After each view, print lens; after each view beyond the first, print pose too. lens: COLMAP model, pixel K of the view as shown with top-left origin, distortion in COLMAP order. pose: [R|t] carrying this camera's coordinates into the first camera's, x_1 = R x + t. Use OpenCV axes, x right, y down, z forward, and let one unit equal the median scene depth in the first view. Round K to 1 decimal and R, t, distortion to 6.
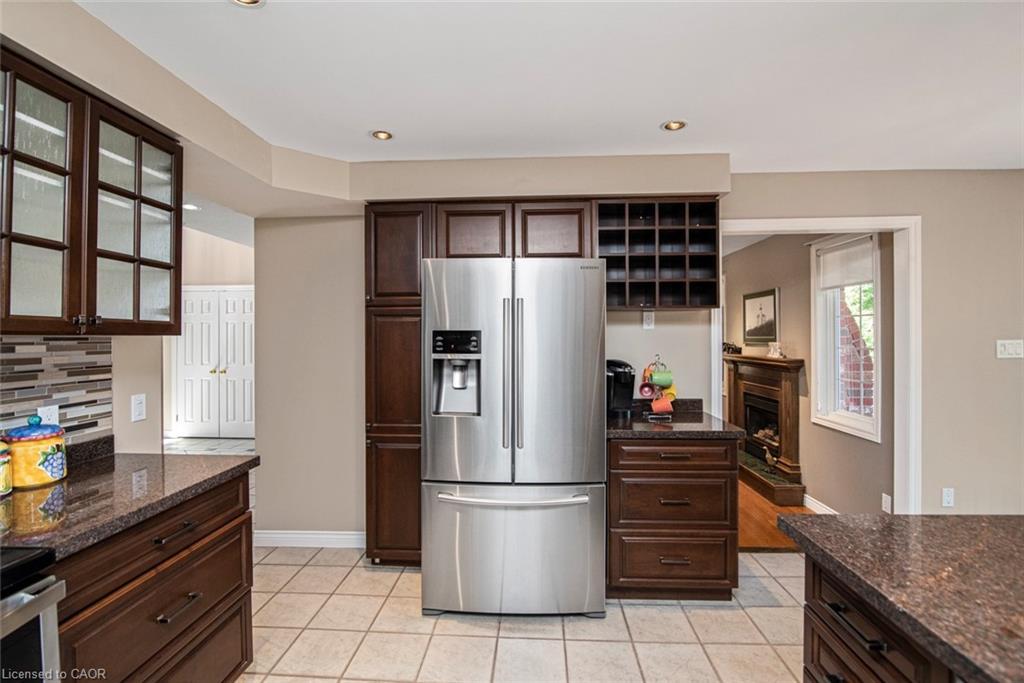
lens RADIAL K [[469.8, 0, 516.7], [0, 469.8, 325.1], [0, 0, 1]] dist [-0.000609, -0.000324]
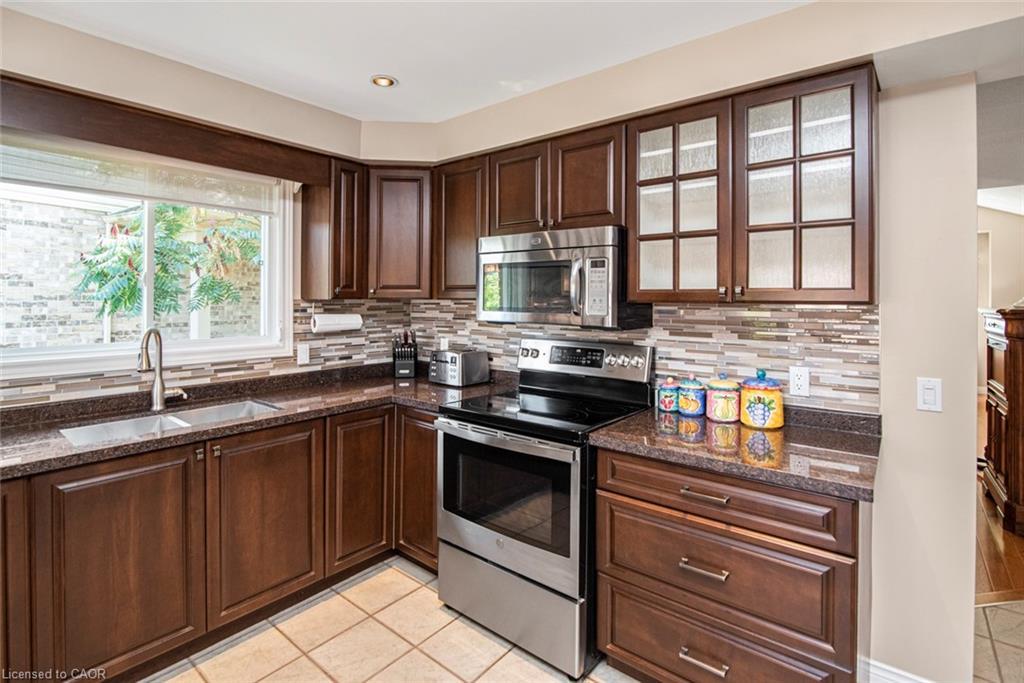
lens RADIAL K [[489.3, 0, 512.9], [0, 489.3, 299.5], [0, 0, 1]] dist [-0.003712, -0.000528]
pose [[-0.589084, 0.004683, -0.808058, 0.343156], [0.024097, 0.999640, -0.011773, 0.010374], [0.807713, -0.026407, -0.588985, 1.145107]]
